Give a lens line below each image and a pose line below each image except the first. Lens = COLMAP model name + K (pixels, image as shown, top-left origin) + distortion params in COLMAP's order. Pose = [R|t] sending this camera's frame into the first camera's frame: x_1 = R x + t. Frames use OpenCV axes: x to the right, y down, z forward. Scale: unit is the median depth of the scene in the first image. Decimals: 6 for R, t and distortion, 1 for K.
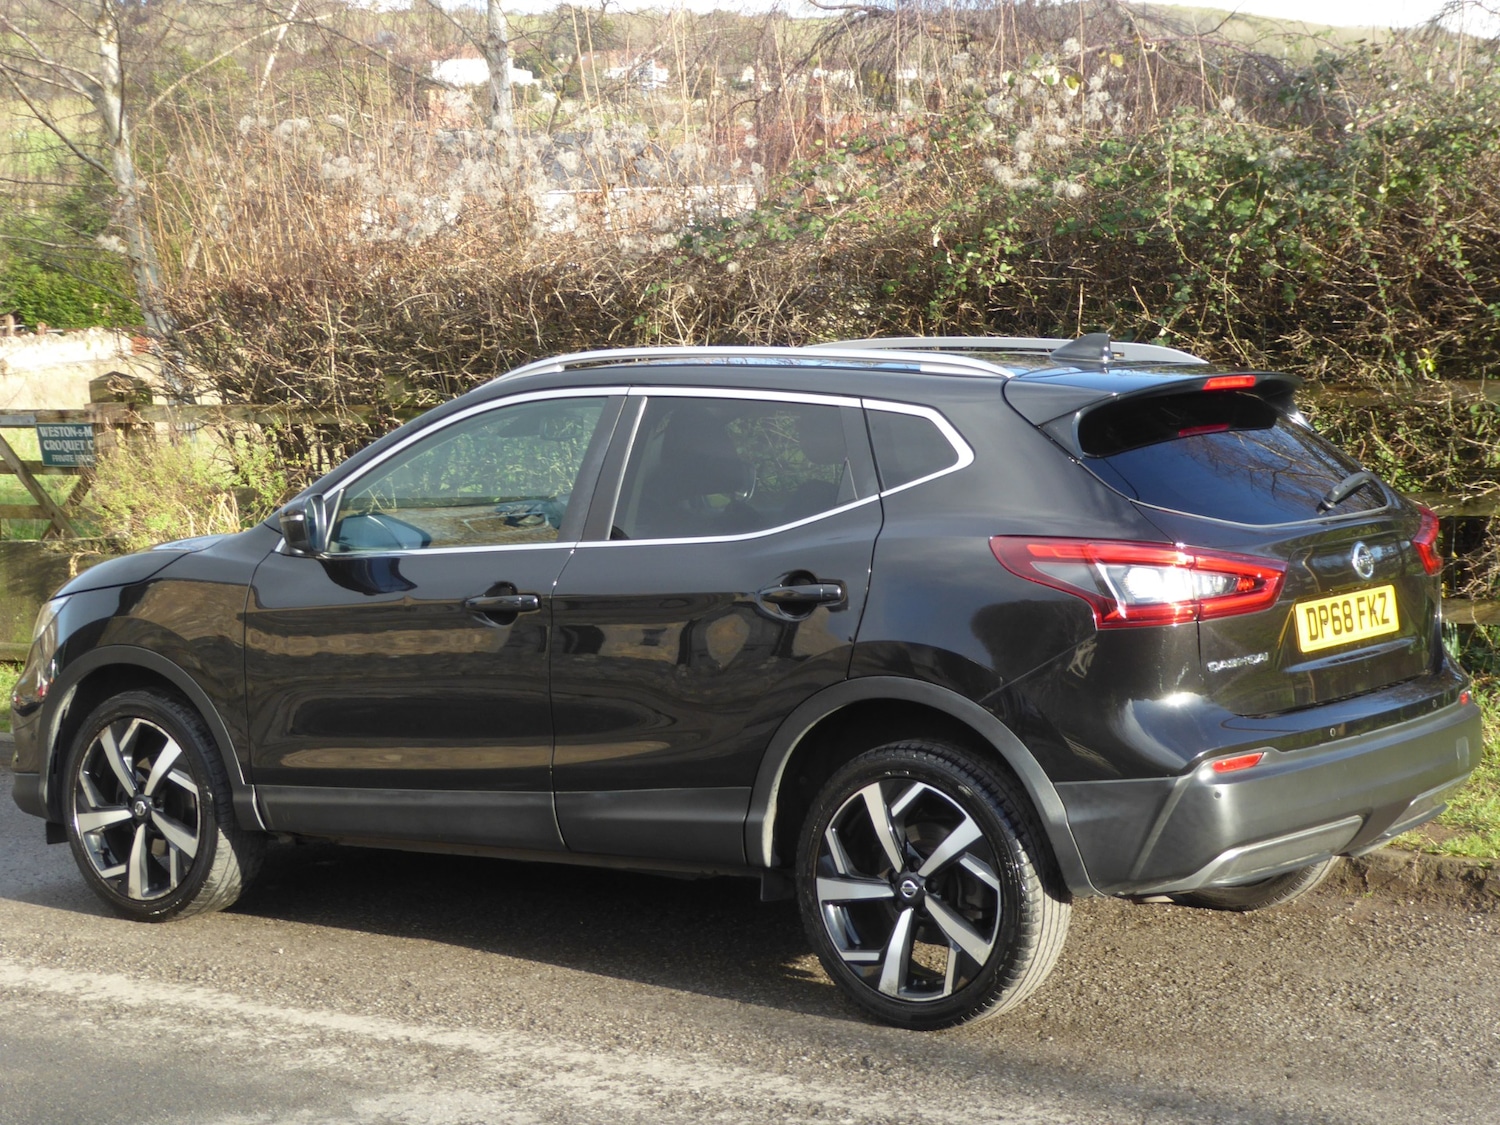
lens RADIAL K [[2651.9, 0, 741.6], [0, 2651.9, 566.7], [0, 0, 1]] dist [0.126836, -0.204509]
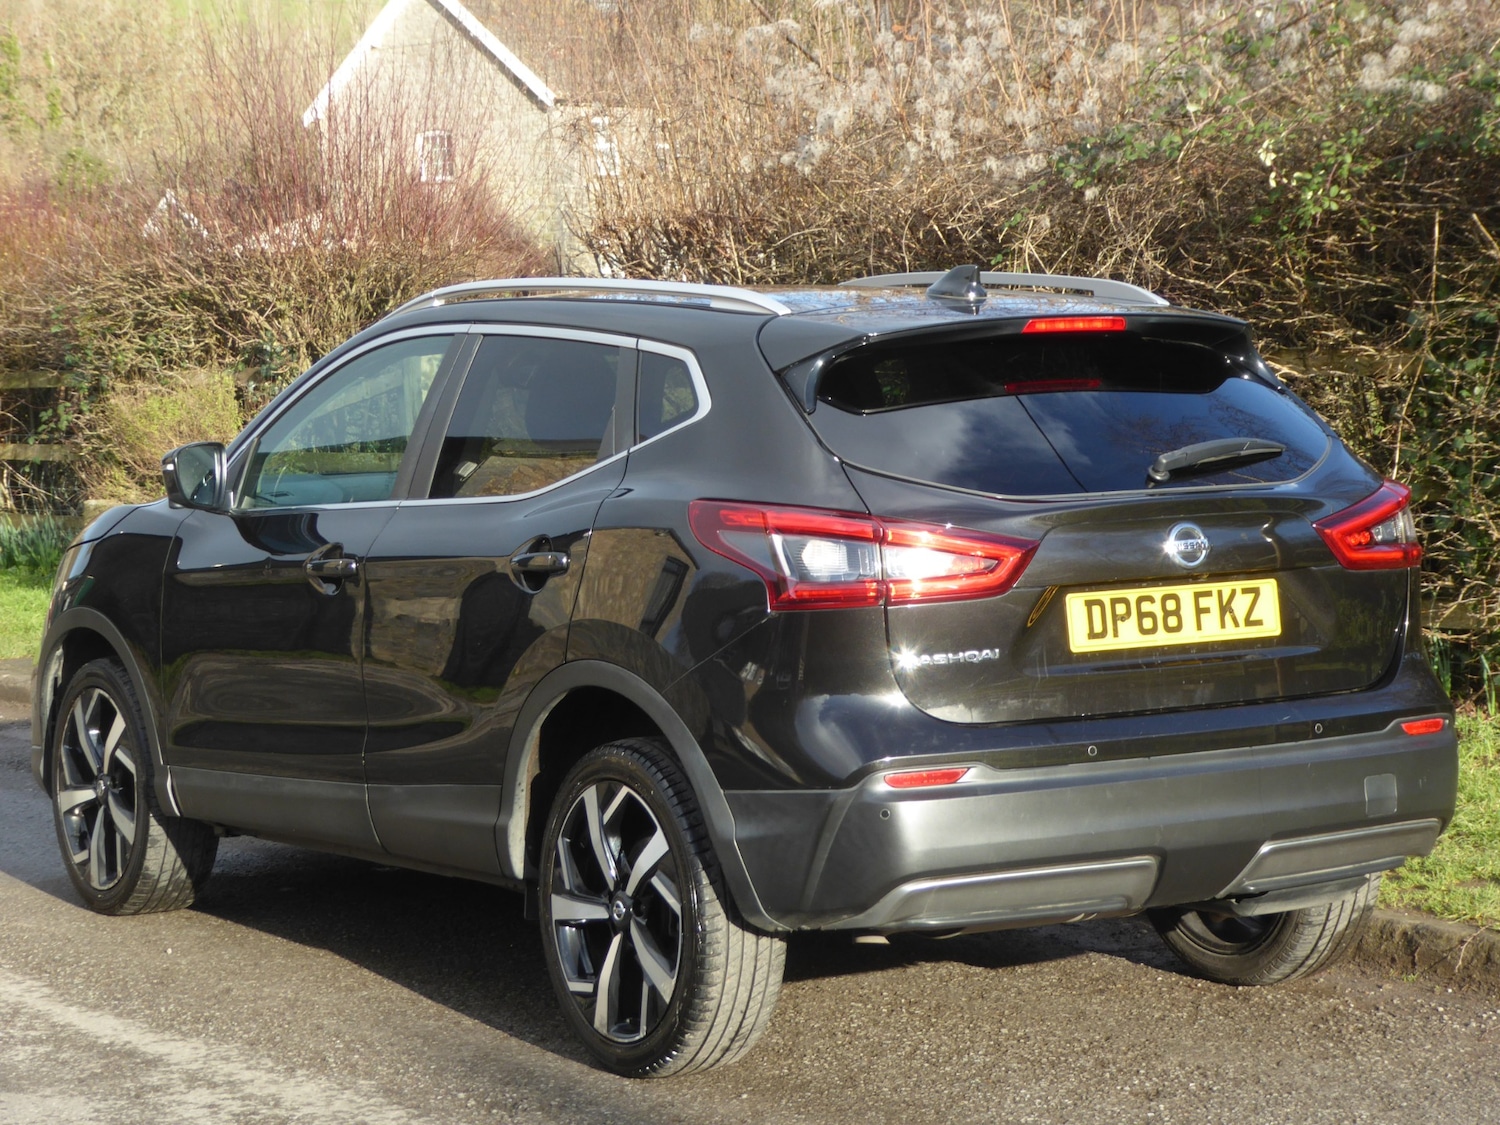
lens RADIAL K [[3307.5, 0, 830.3], [0, 3307.5, 564.5], [0, 0, 1]] dist [0.205349, -0.641752]
pose [[0.945029, 0.032699, -0.325347, 0.458674], [-0.034467, 0.999406, 0.000329, 0.007060], [0.325164, 0.010903, 0.945595, 0.011053]]
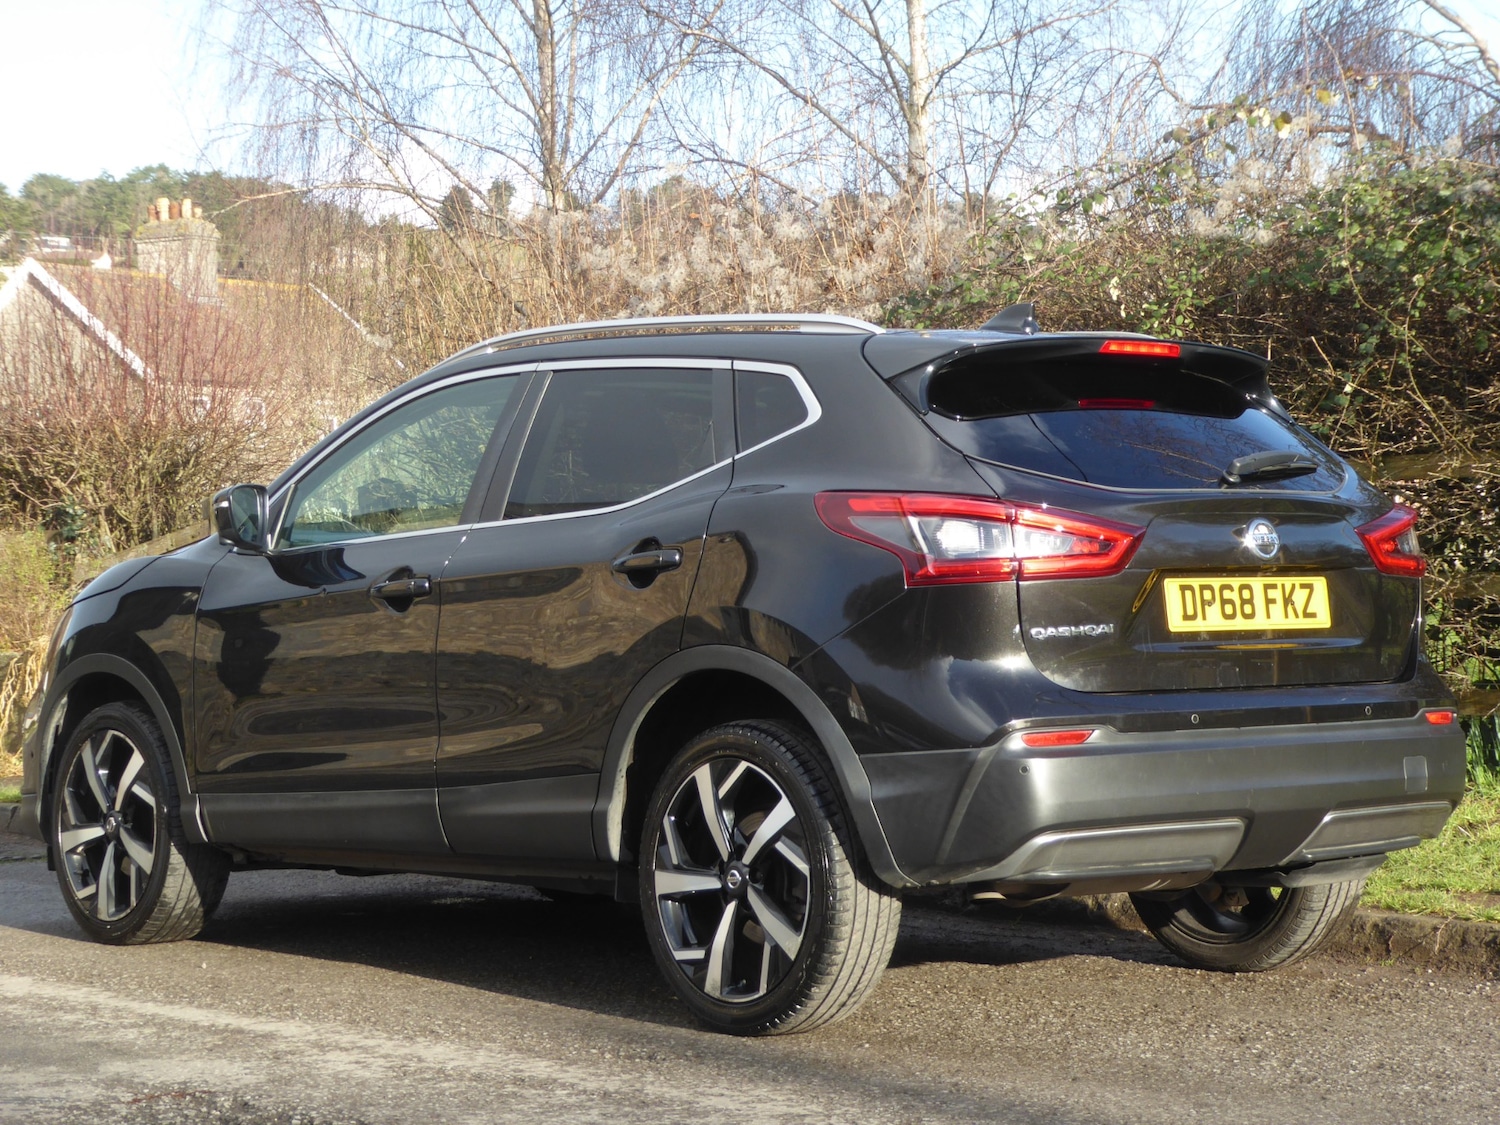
lens RADIAL K [[2923.0, 0, 793.4], [0, 2923.0, 591.5], [0, 0, 1]] dist [0.148148, -0.285695]
pose [[0.979655, 0.020015, -0.199690, 0.275604], [-0.035392, 0.996650, -0.073734, 0.093509], [0.197546, 0.079301, 0.977081, 0.008267]]
